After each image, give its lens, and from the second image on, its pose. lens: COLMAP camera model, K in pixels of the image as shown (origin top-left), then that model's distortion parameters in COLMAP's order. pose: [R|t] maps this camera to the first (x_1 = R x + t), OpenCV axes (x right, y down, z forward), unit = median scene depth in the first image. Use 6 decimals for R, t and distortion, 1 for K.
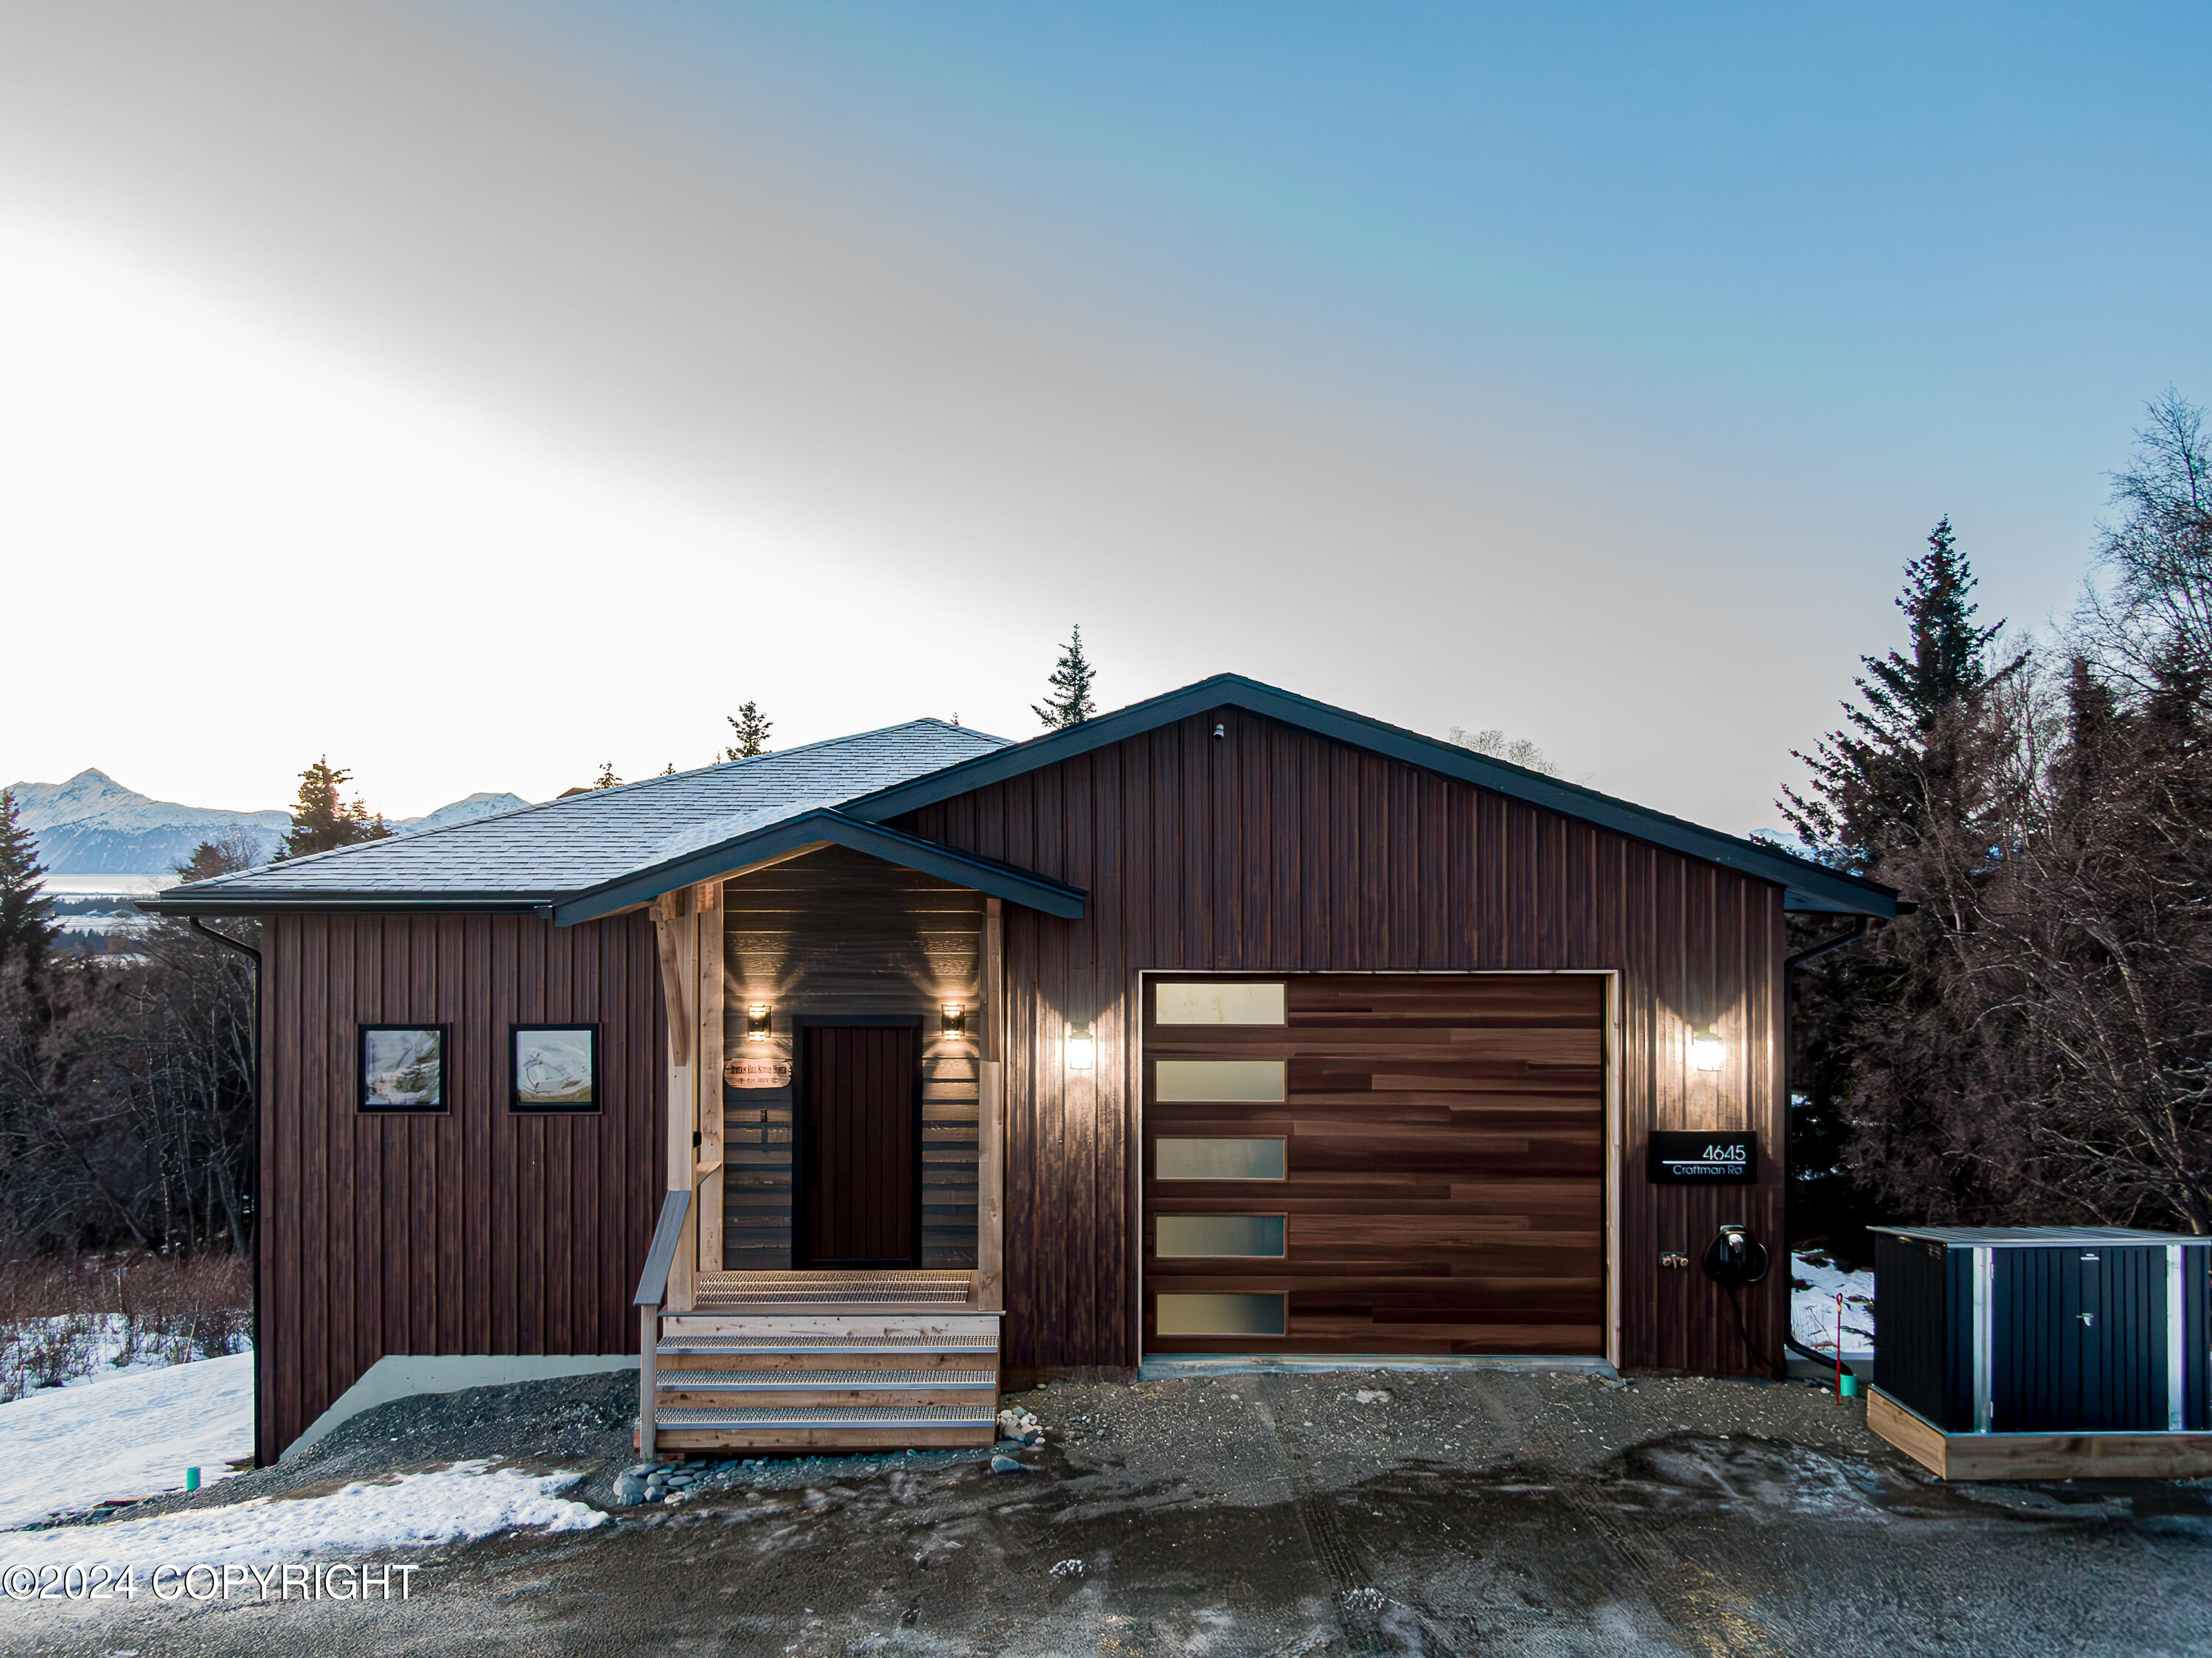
lens RADIAL K [[1611.4, 0, 1039.8], [0, 1611.4, 855.4], [0, 0, 1]] dist [0.019207, -0.030927]
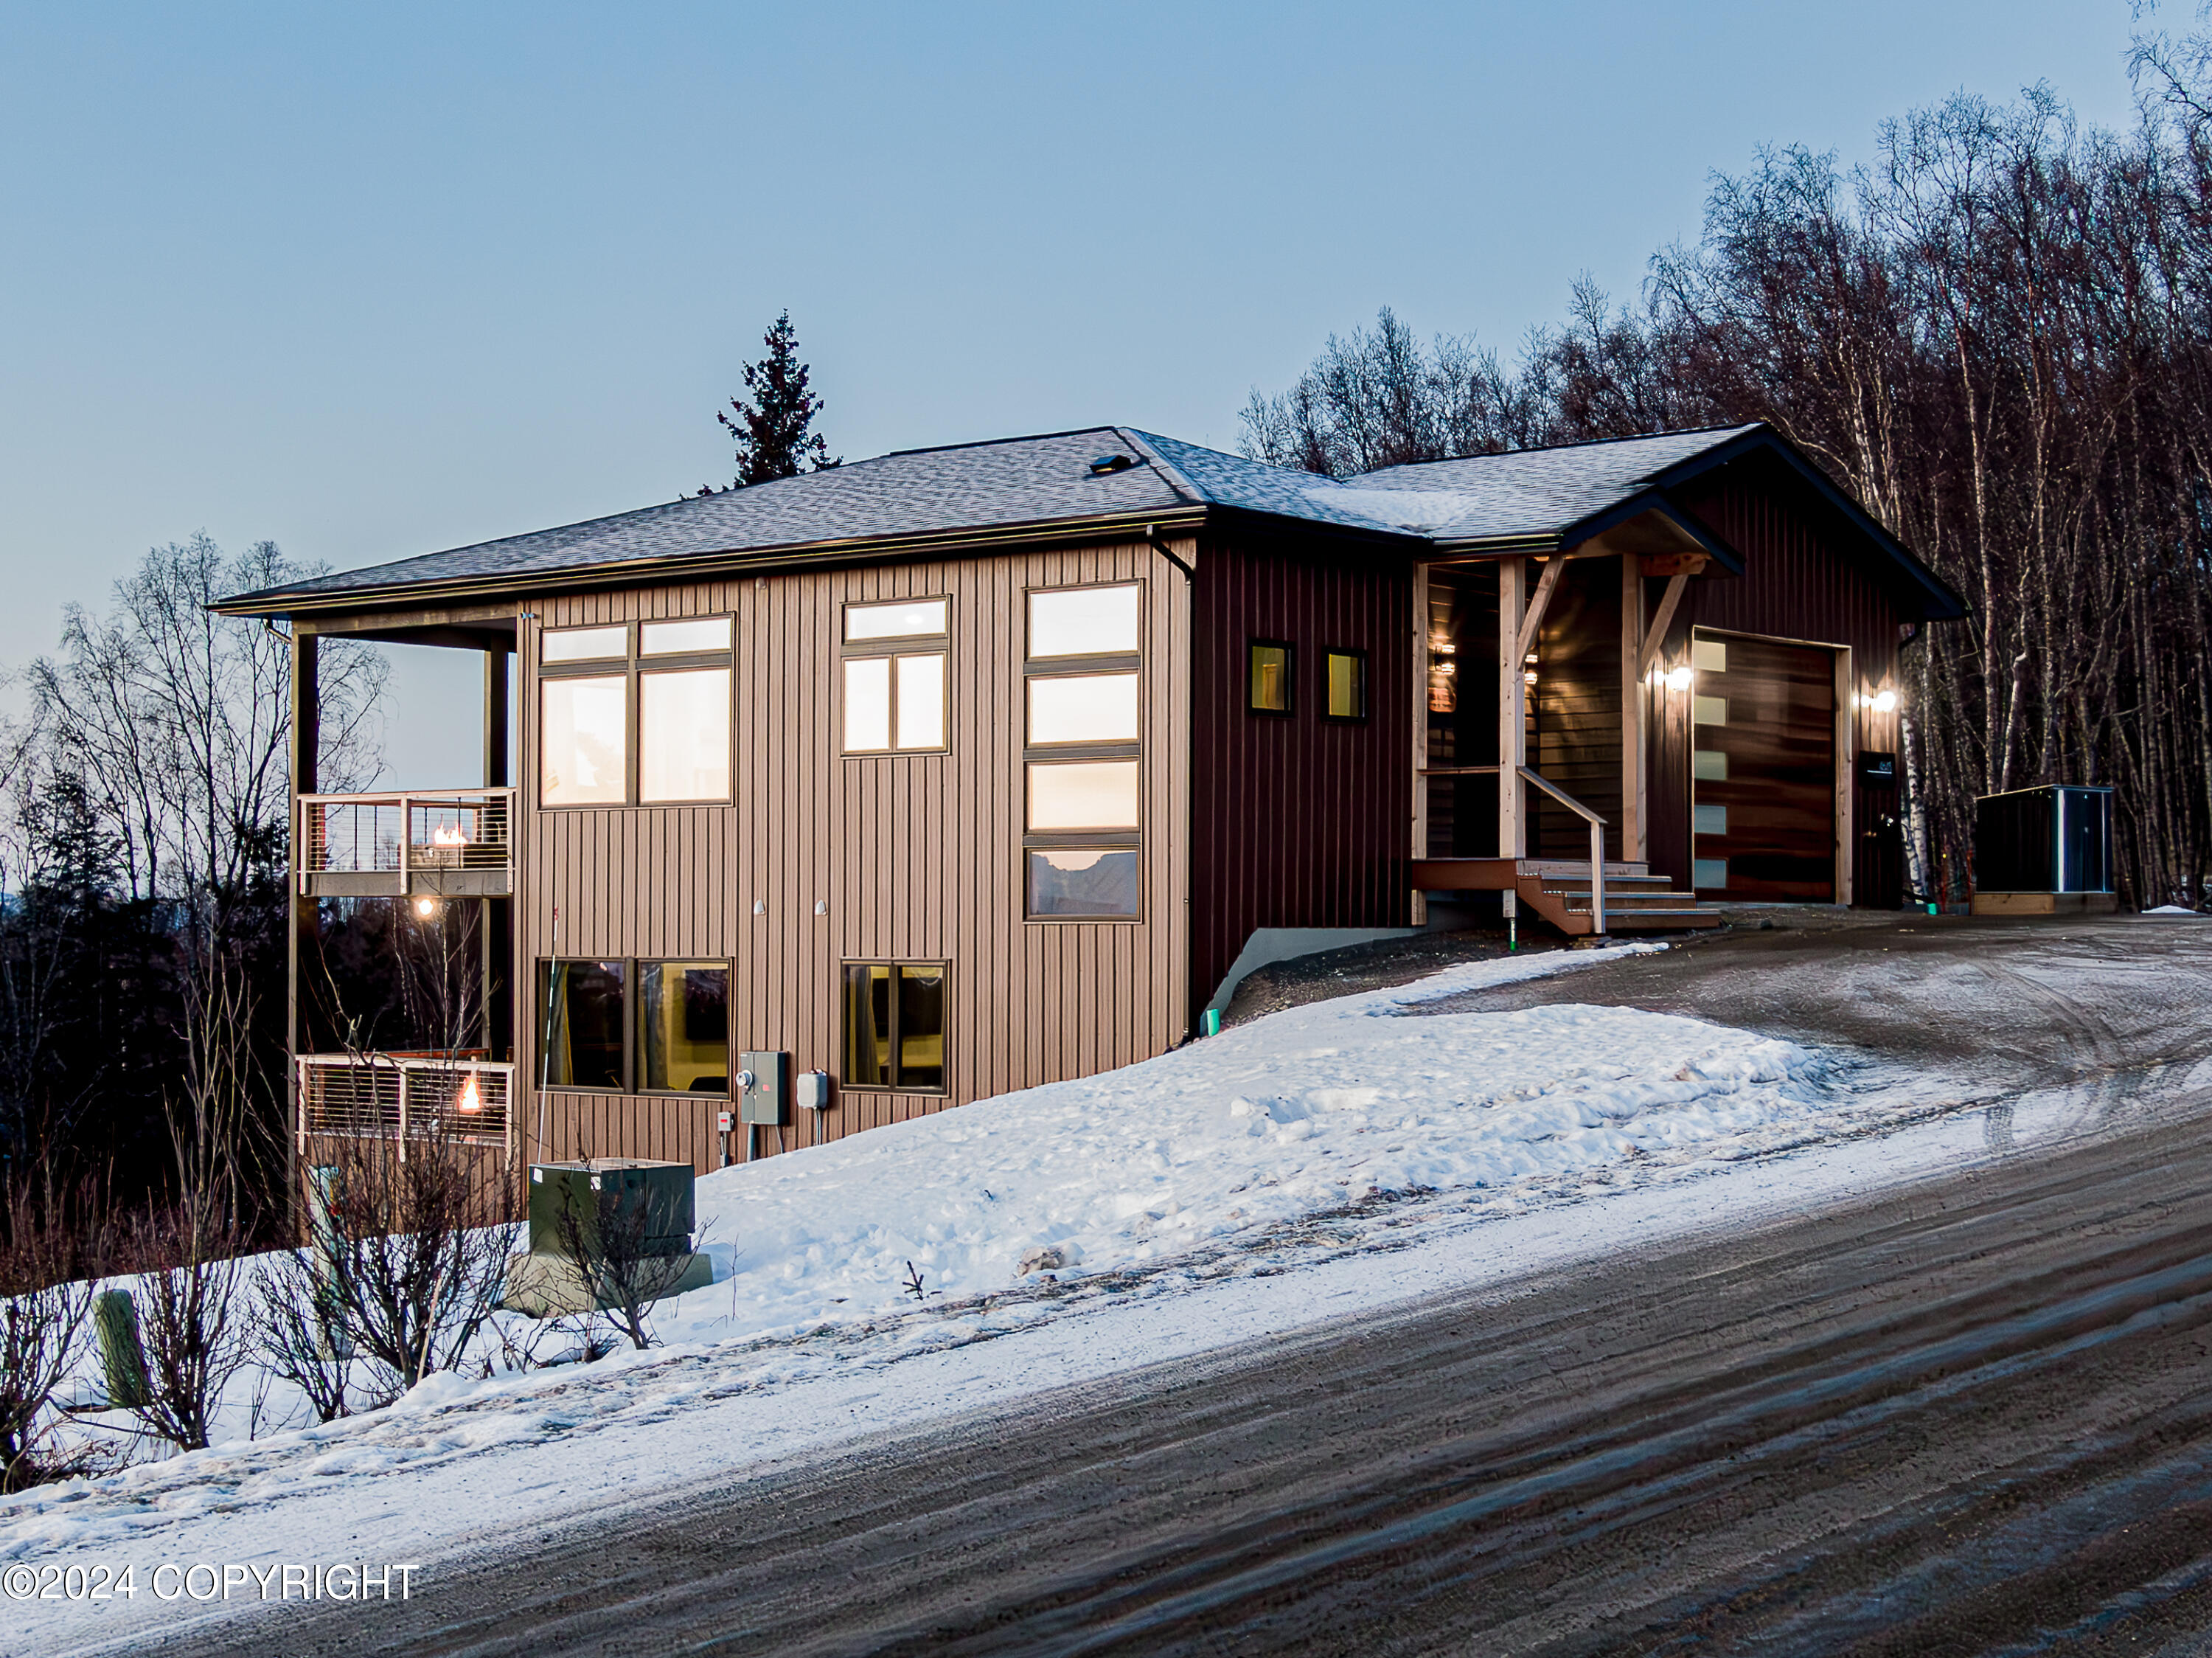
lens RADIAL K [[3257.1, 0, 1106.0], [0, 3257.1, 829.0], [0, 0, 1]] dist [-0.001903, -0.005329]
pose [[0.636500, 0.022593, 0.770946, -2.476981], [-0.007639, 0.999707, -0.022990, 0.321001], [-0.771239, 0.008744, 0.636486, -0.428758]]
